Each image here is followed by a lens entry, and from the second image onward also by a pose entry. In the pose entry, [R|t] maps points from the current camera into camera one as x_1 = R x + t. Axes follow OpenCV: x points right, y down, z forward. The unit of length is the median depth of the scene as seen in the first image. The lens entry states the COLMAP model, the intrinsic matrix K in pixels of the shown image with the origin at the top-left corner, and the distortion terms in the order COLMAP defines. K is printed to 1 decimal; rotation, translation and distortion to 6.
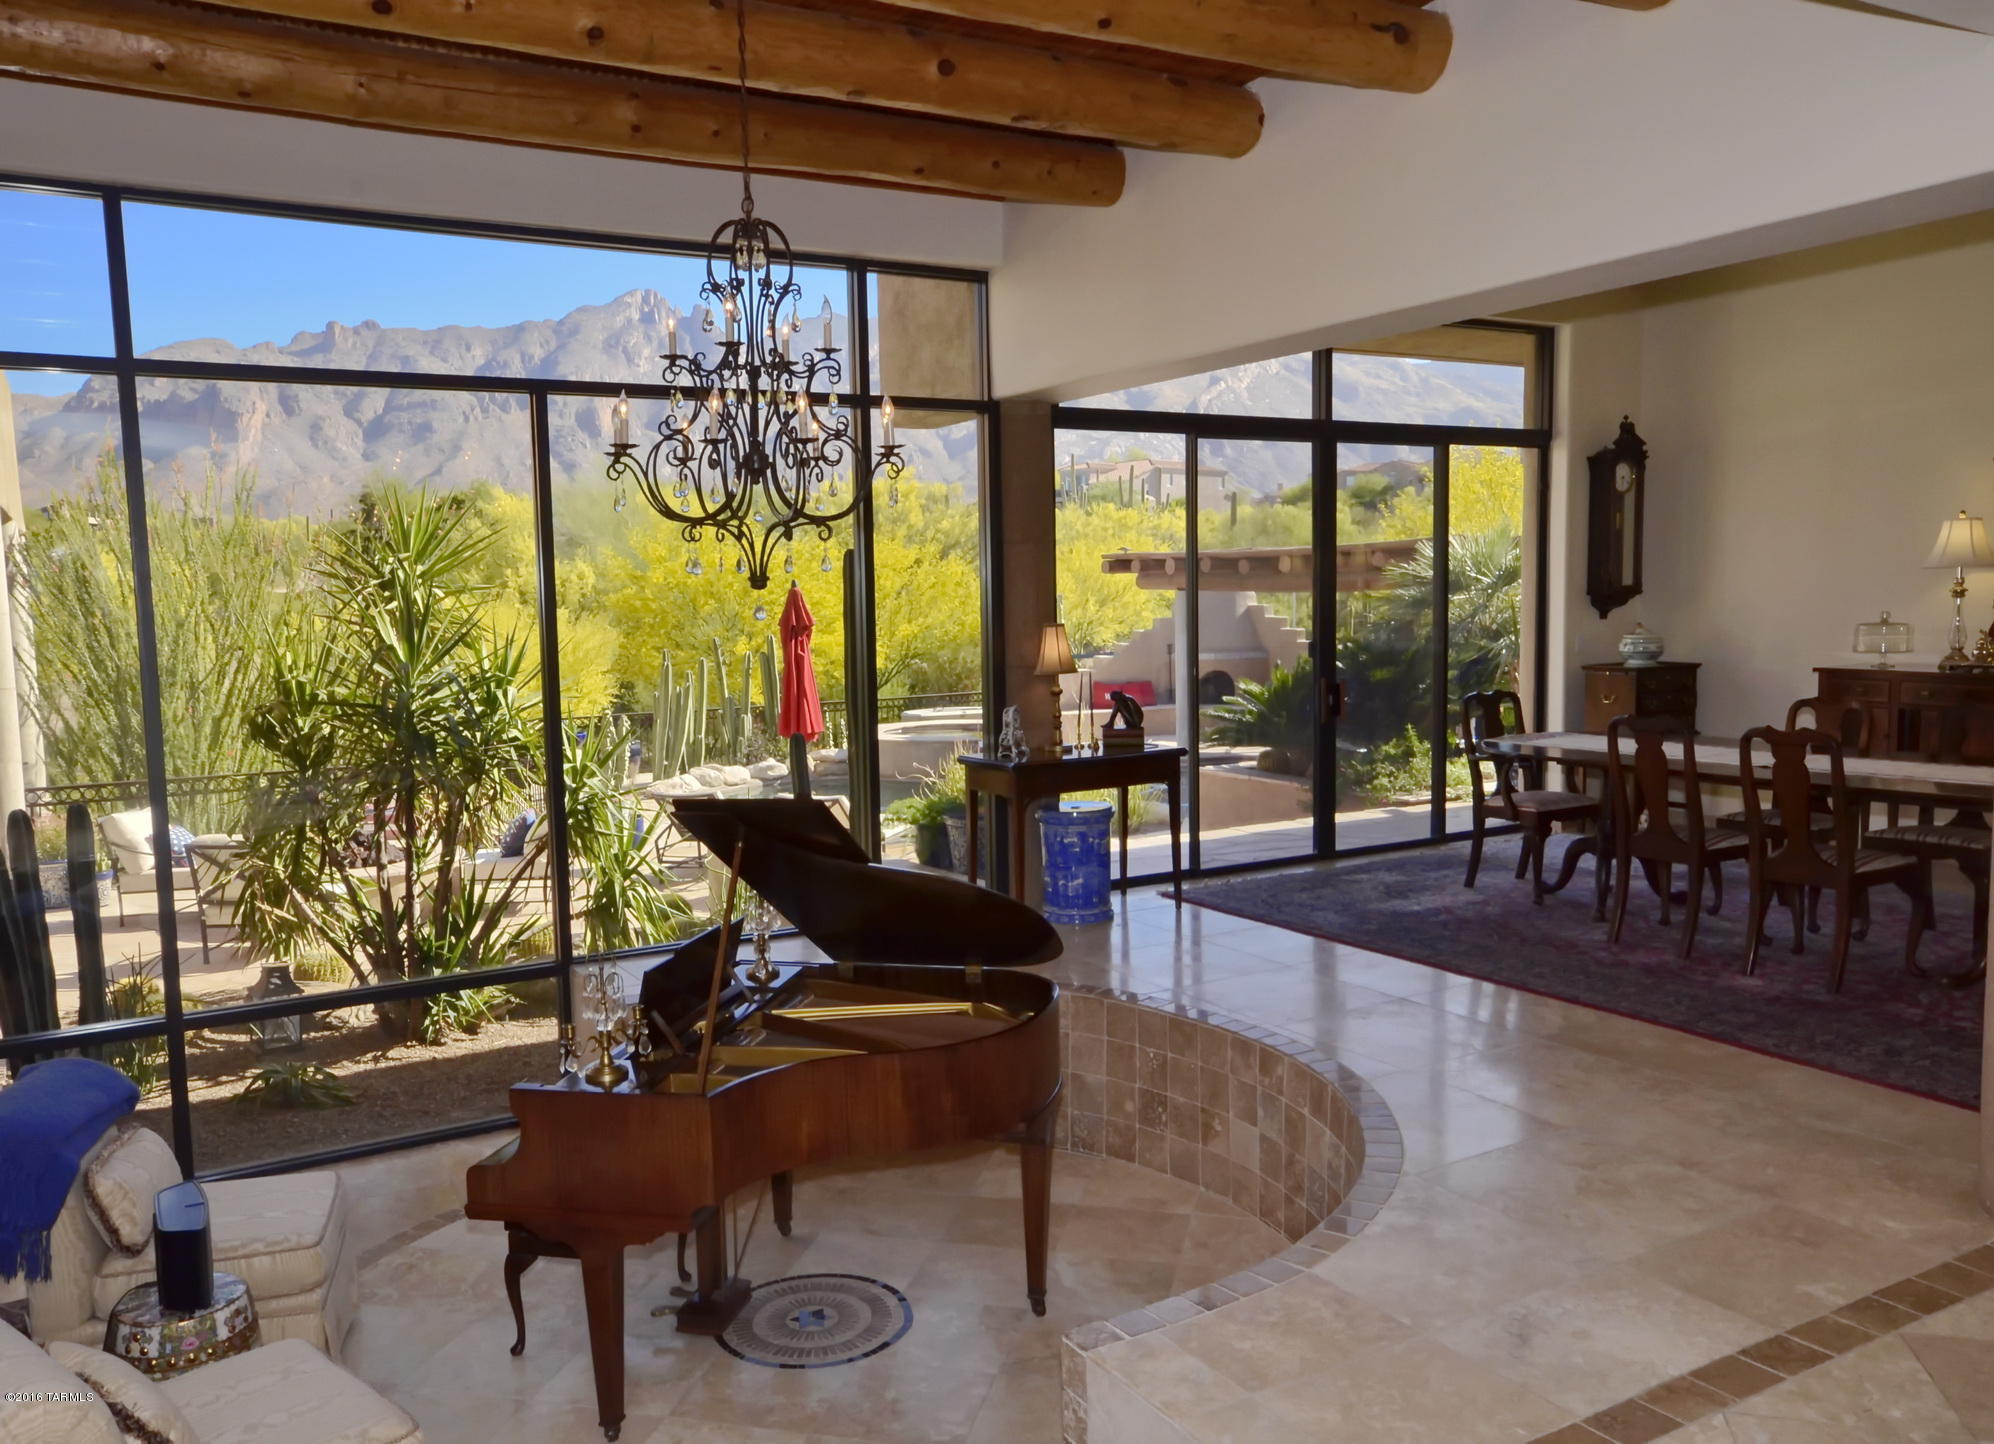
lens RADIAL K [[1506.6, 0, 971.9], [0, 1506.6, 721.3], [0, 0, 1]] dist [0.026641, -0.007880]
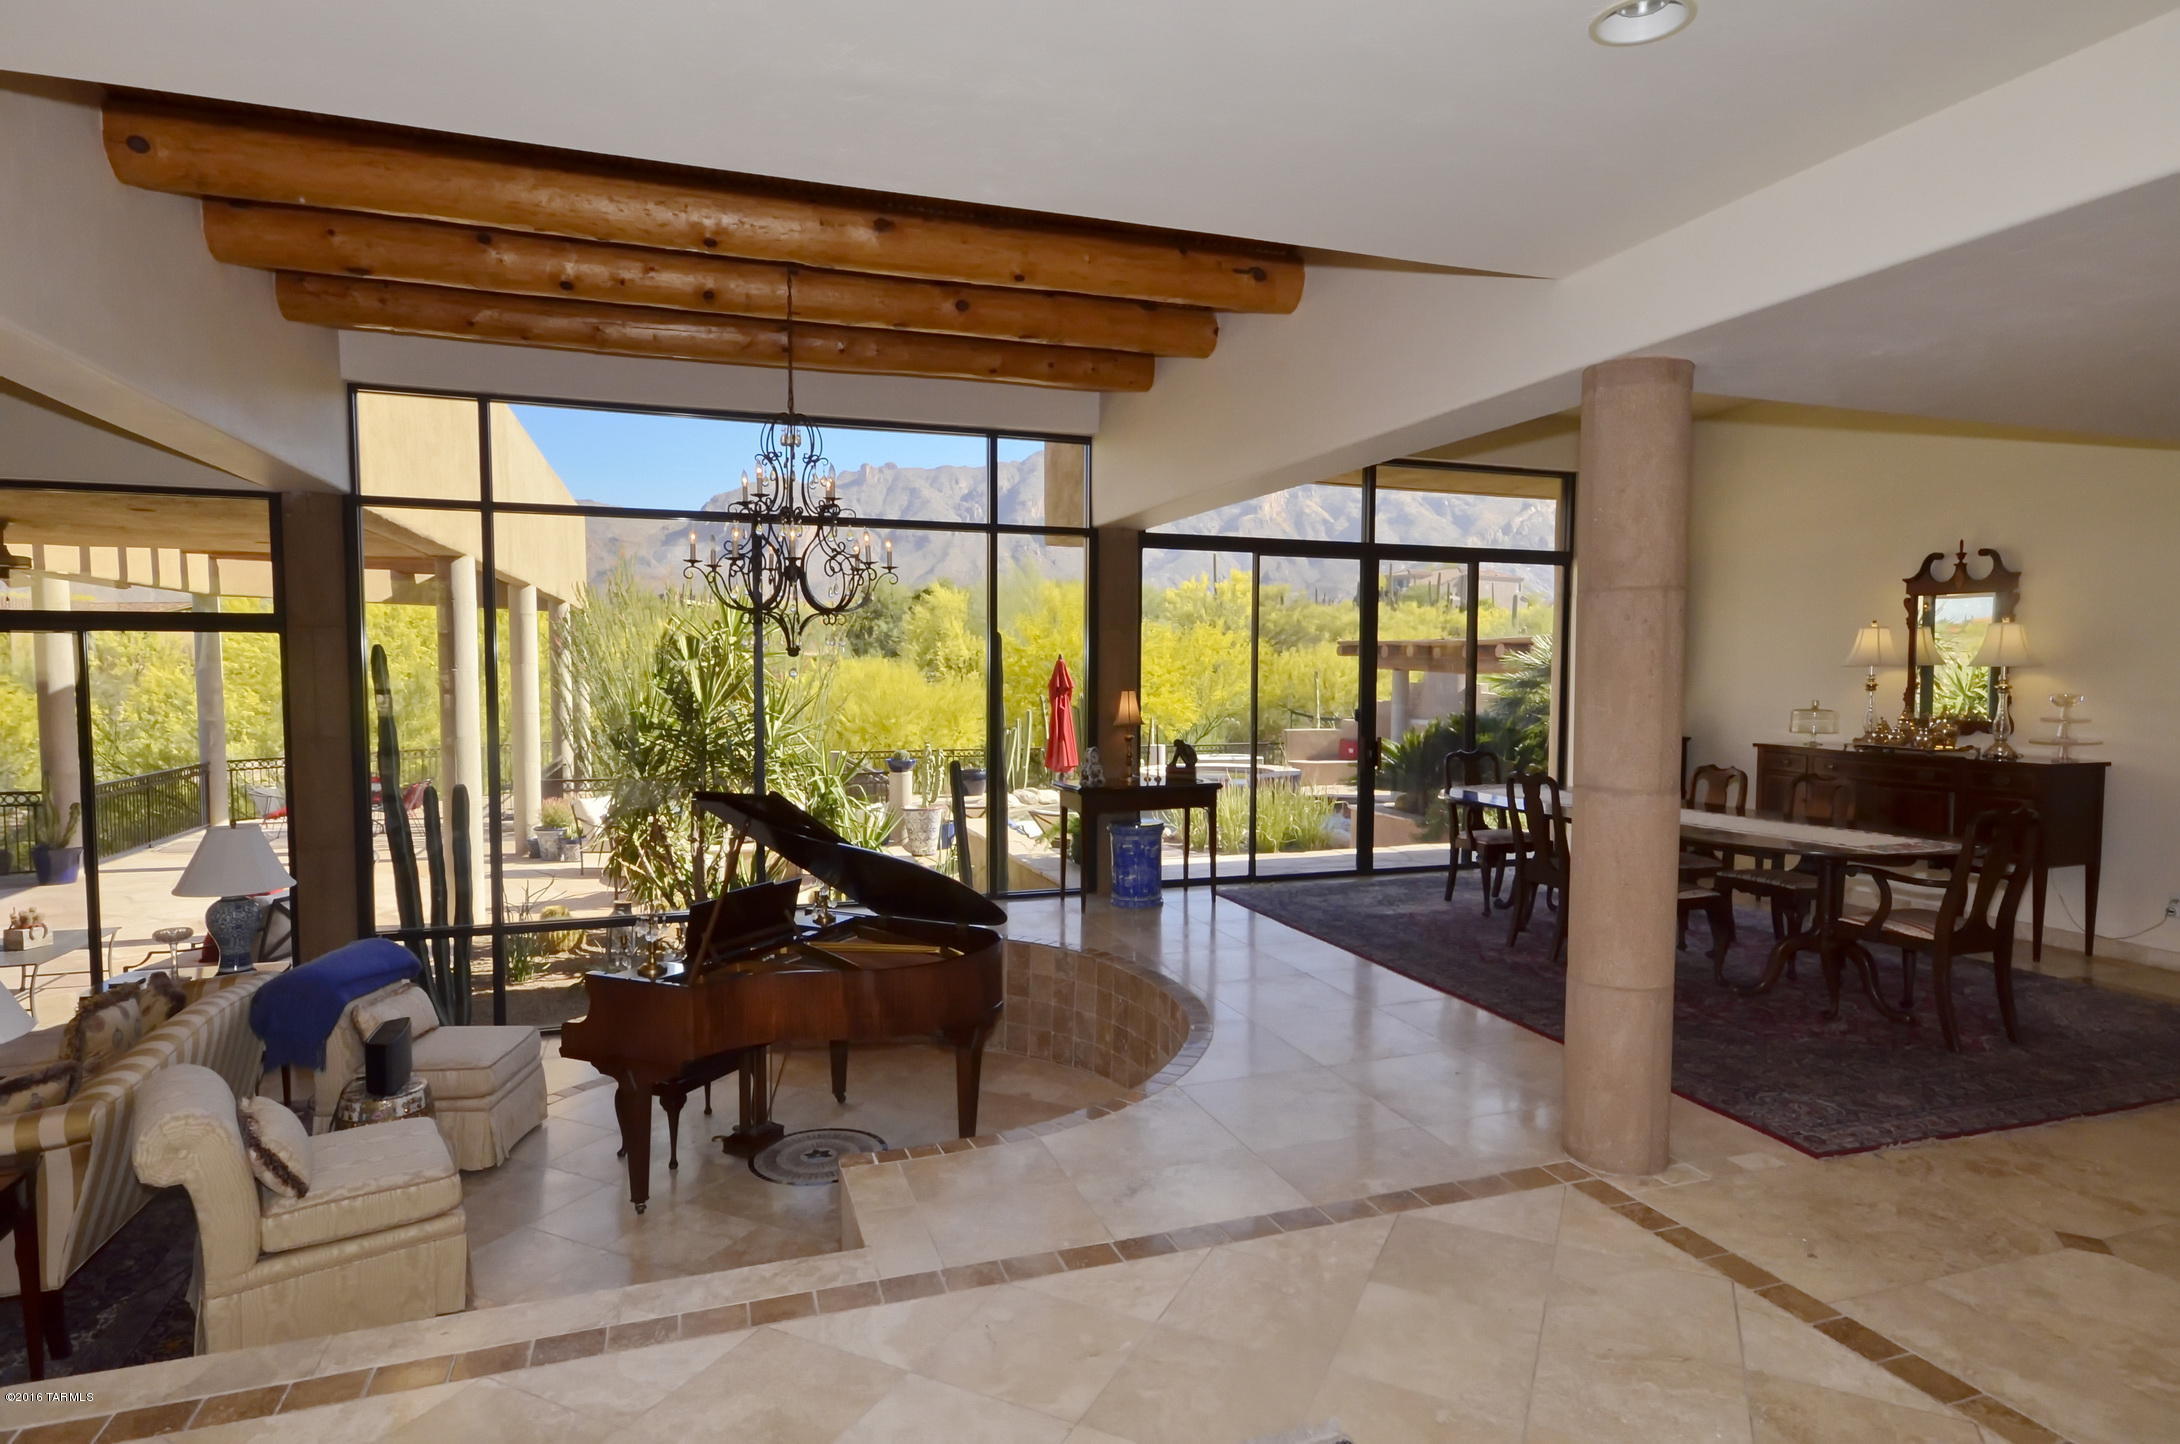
lens RADIAL K [[1148.7, 0, 1090.0], [0, 1148.7, 722.0], [0, 0, 1]] dist [0.013290, 0.001090]
pose [[0.982172, 0.035539, -0.184592, 0.210286], [-0.042297, 0.998567, -0.032797, 0.001587], [0.183162, 0.040020, 0.982268, -0.036882]]
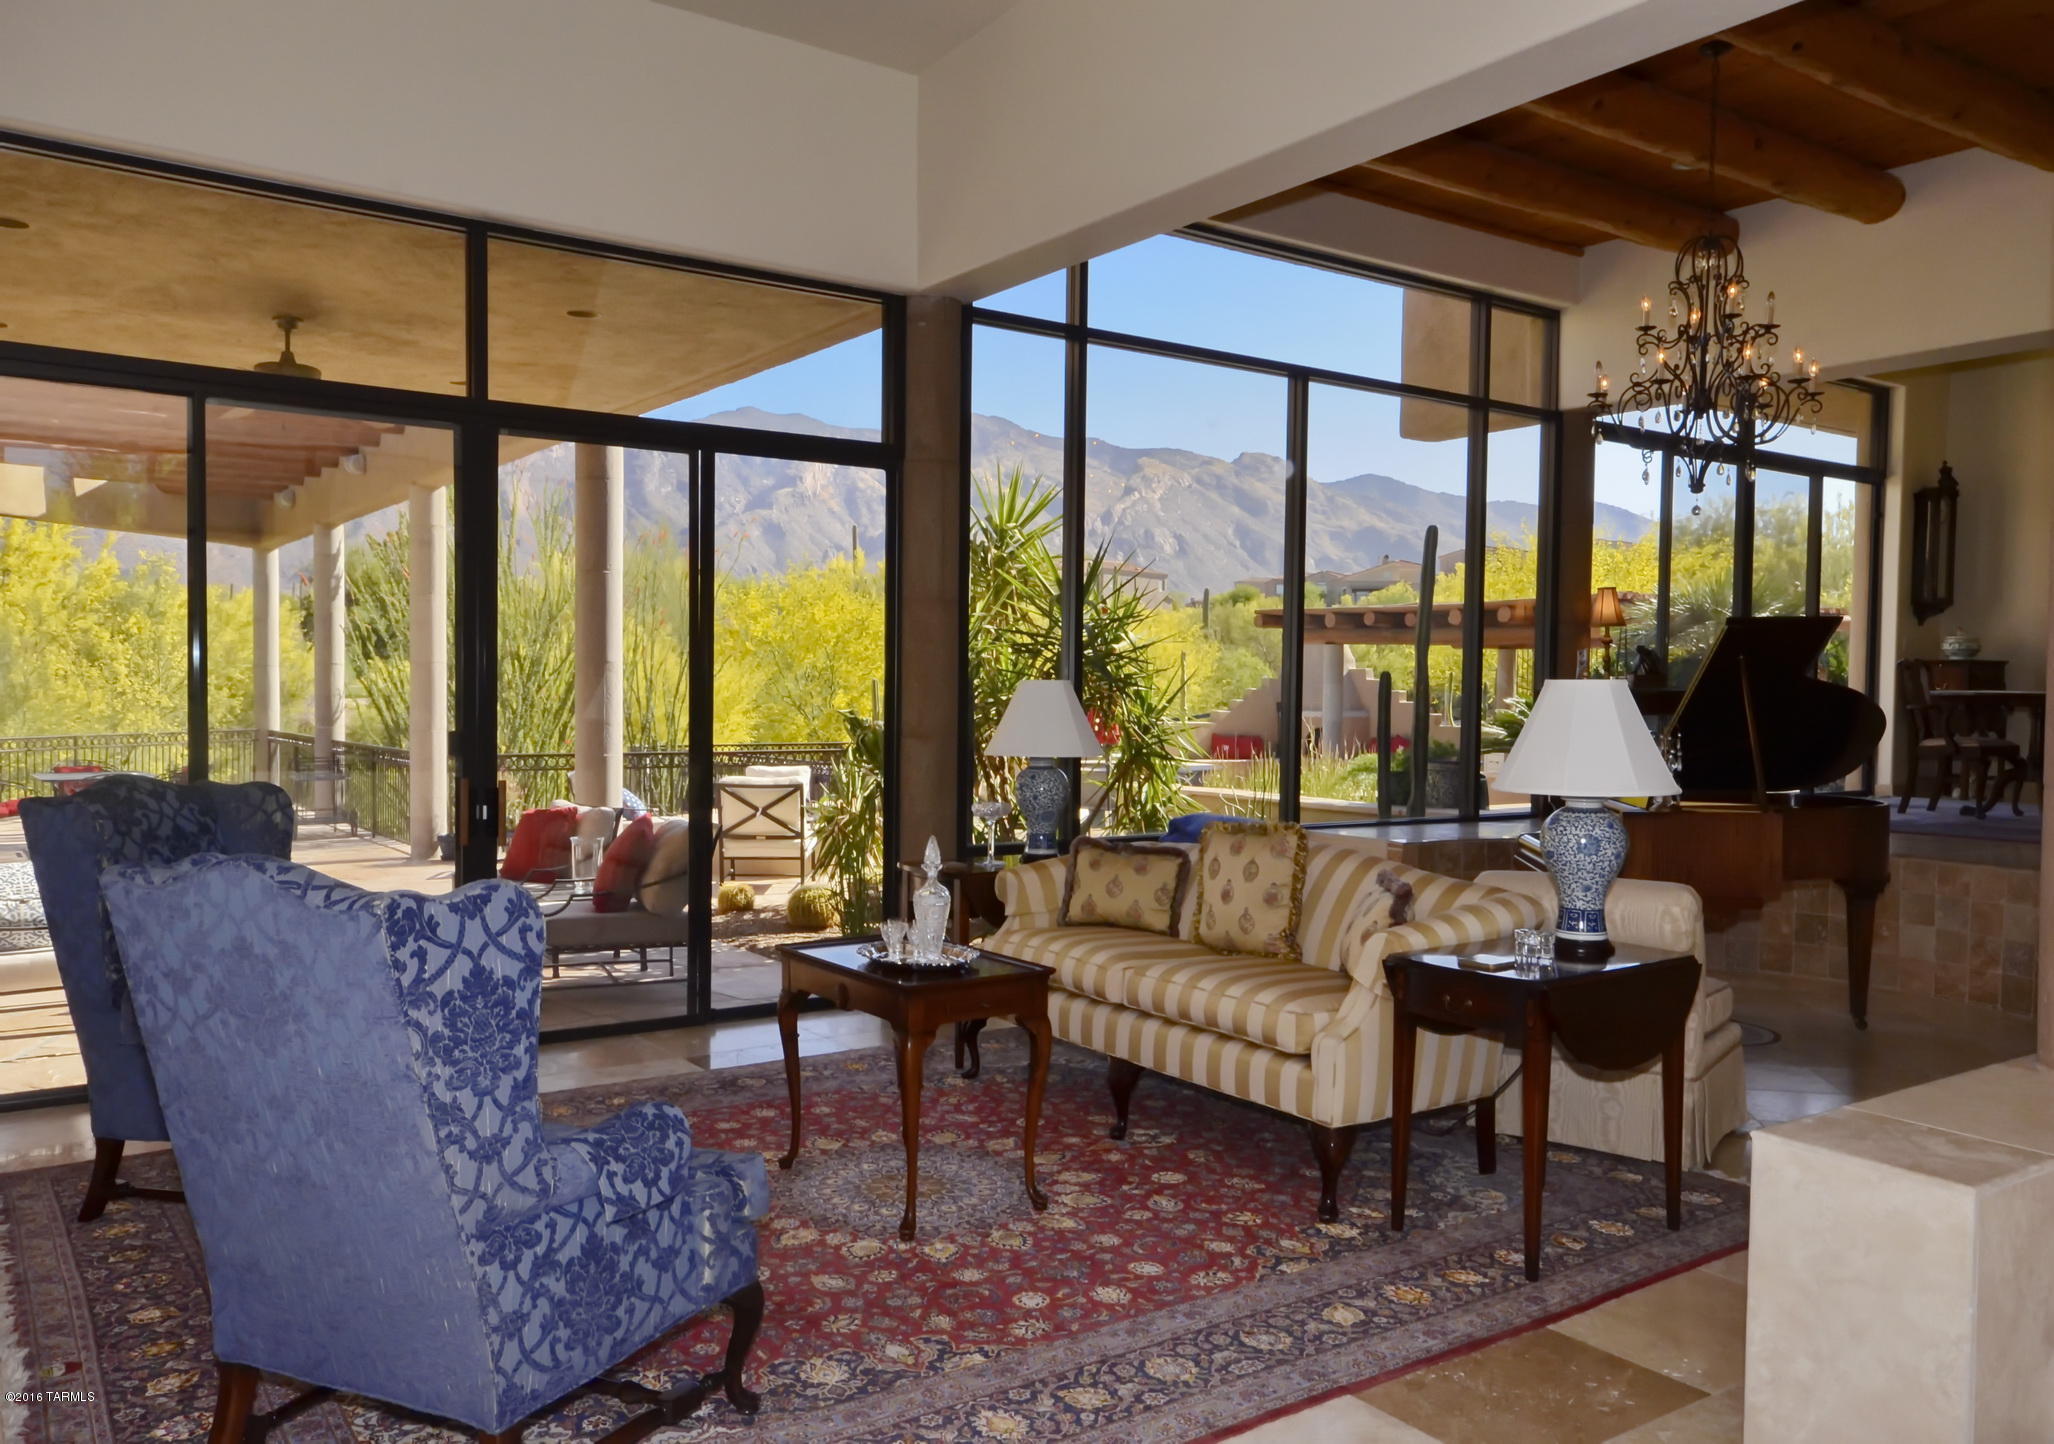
lens RADIAL K [[1513.0, 0, 1027.0], [0, 1513.0, 722.0], [0, 0, 1]] dist [0.001404, 0.002667]
pose [[0.996430, 0.029074, 0.079260, -0.515764], [-0.024082, 0.997709, -0.063219, 0.136162], [-0.080917, 0.061085, 0.994847, -0.203203]]
